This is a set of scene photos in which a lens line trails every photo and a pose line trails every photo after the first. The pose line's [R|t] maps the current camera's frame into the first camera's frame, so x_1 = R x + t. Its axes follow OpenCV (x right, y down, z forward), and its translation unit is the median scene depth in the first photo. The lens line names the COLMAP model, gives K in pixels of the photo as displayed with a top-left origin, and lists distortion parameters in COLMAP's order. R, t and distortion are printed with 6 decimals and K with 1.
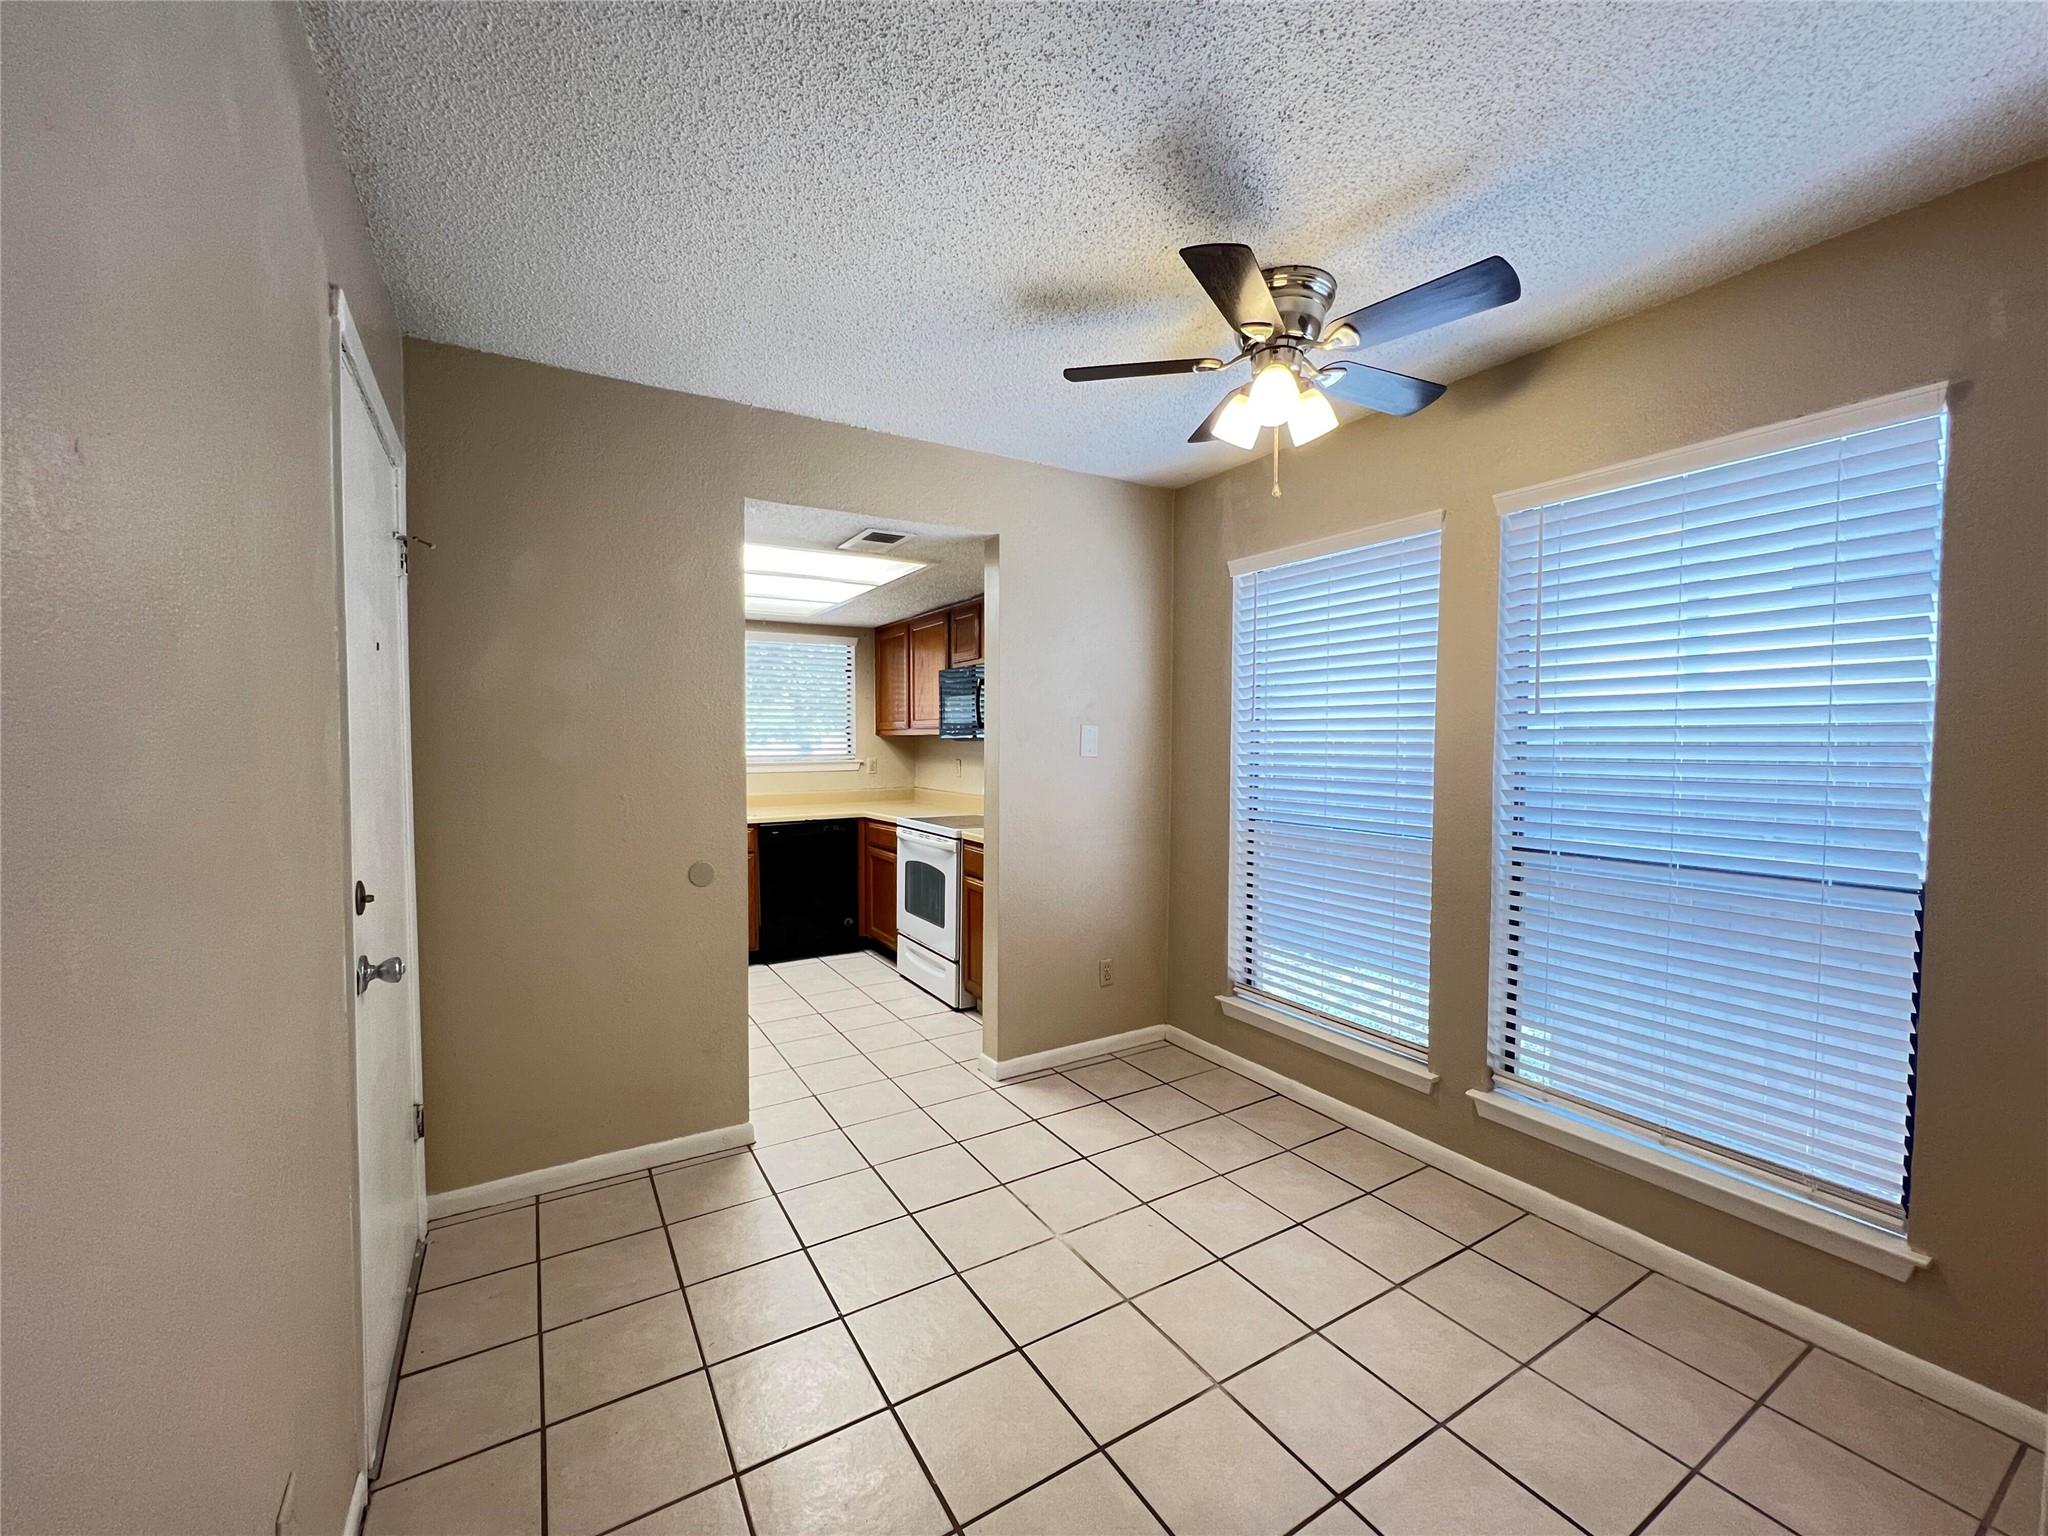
lens RADIAL K [[817.3, 0, 1024.0], [0, 817.3, 768.0], [0, 0, 1]] dist [-0.000901, 0.000110]
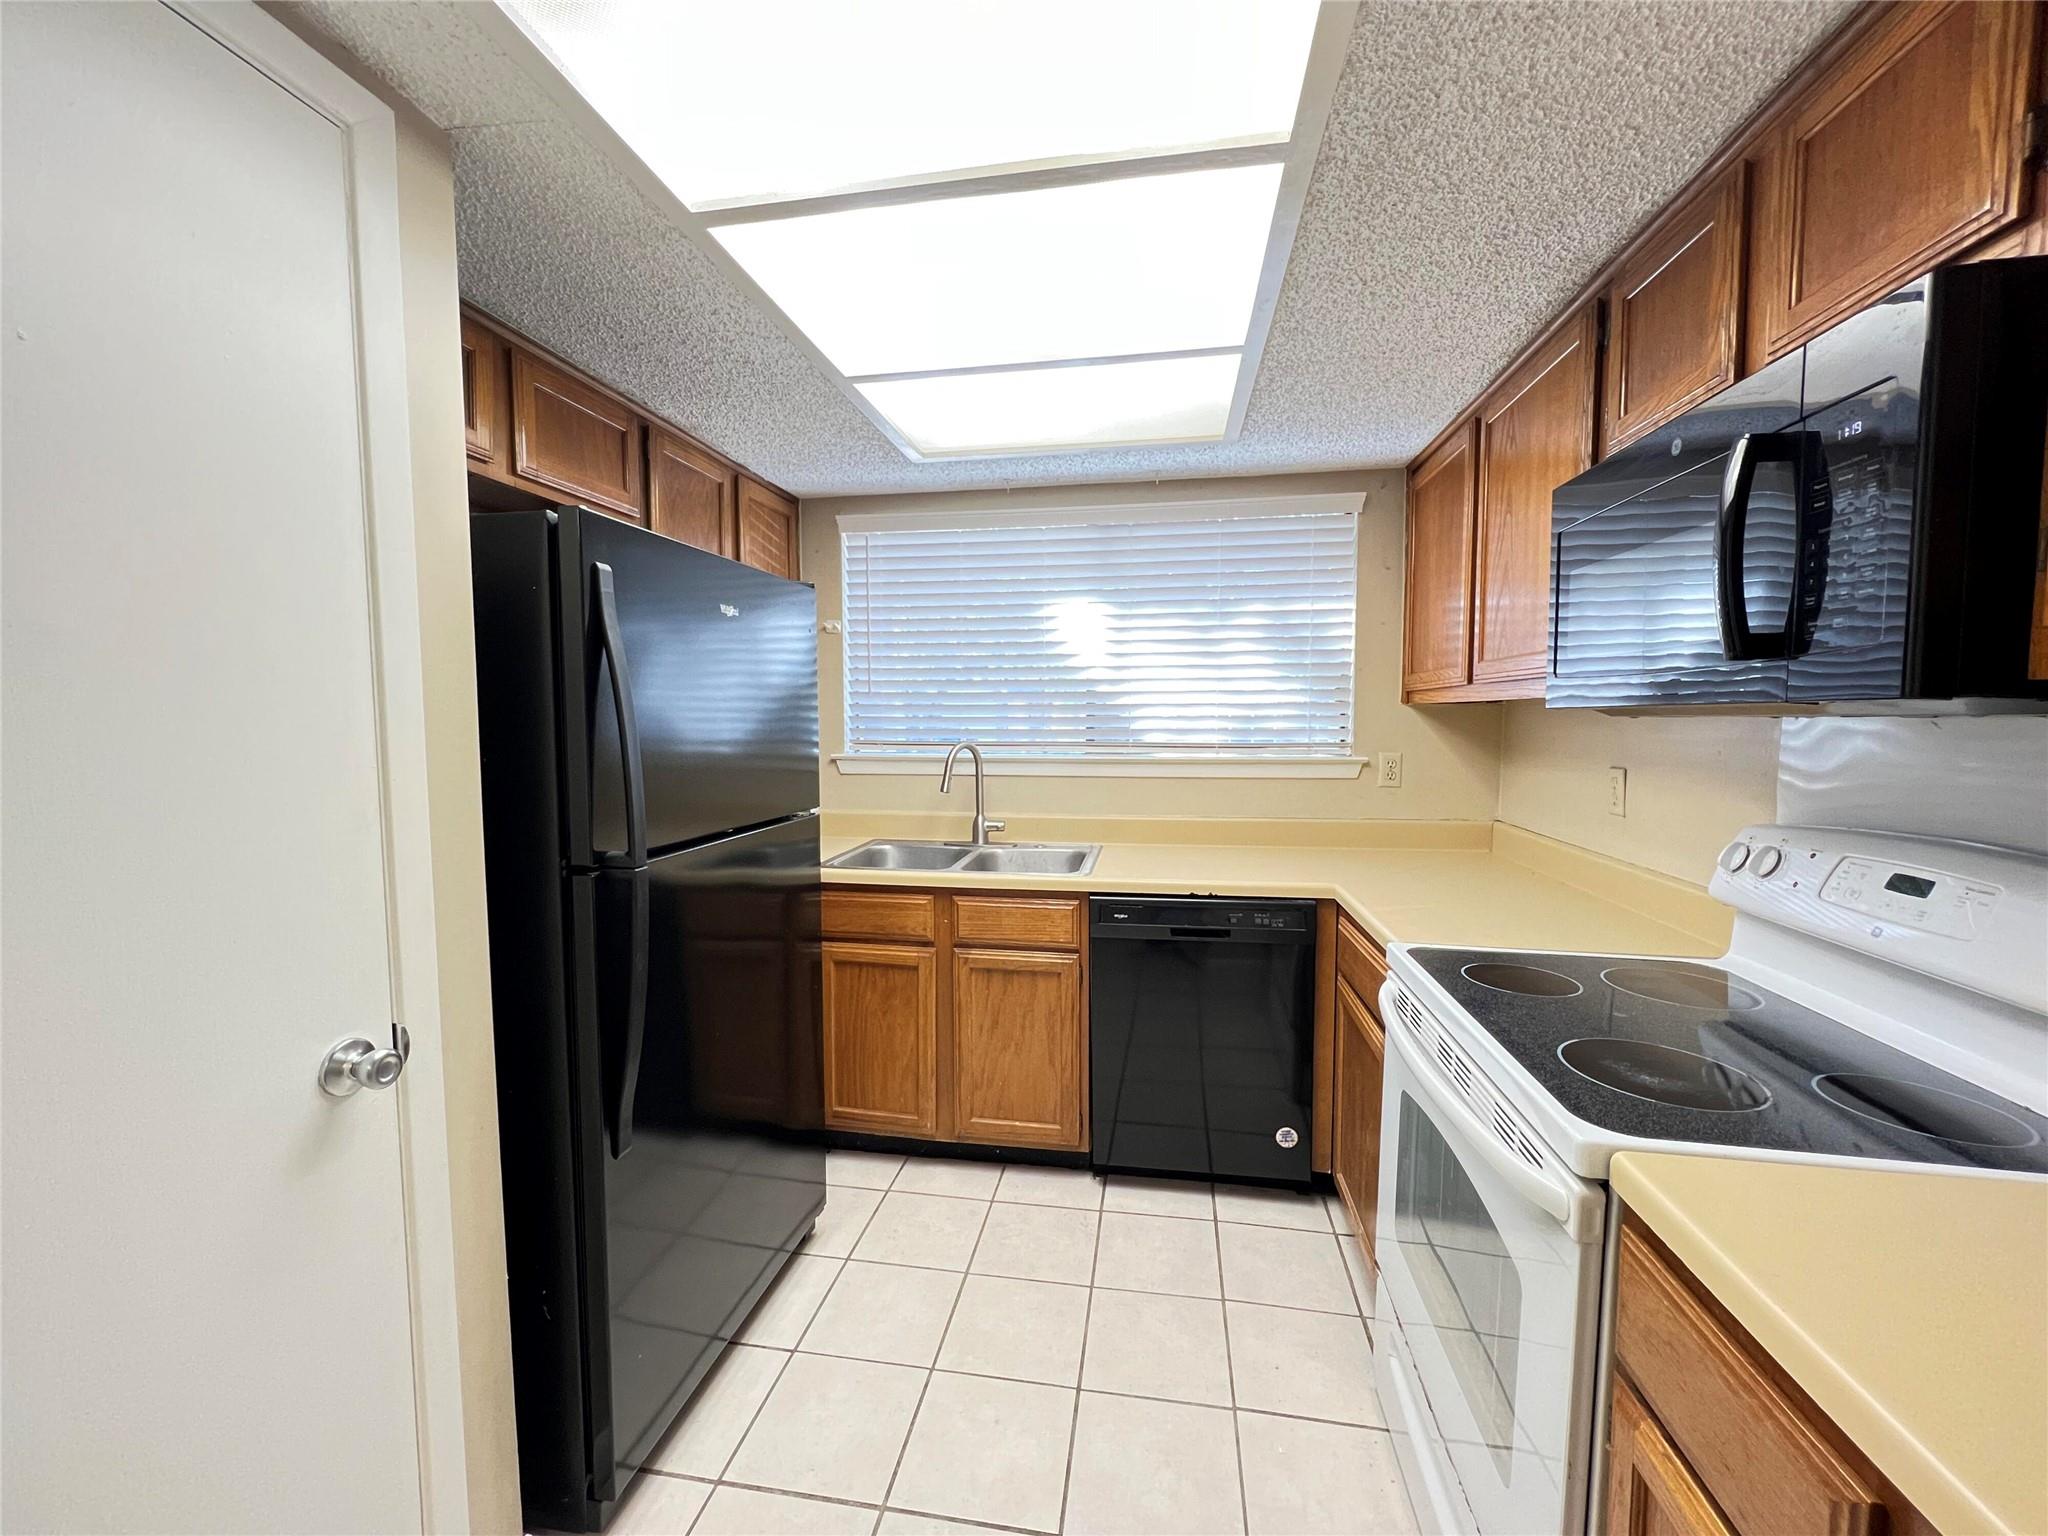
lens RADIAL K [[817.3, 0, 1024.0], [0, 817.3, 768.0], [0, 0, 1]] dist [-0.000901, 0.000110]
pose [[0.762083, 0.043859, -0.645992, -0.050178], [-0.020960, 0.998851, 0.043090, -0.021608], [0.647140, -0.019298, 0.762127, 0.585883]]
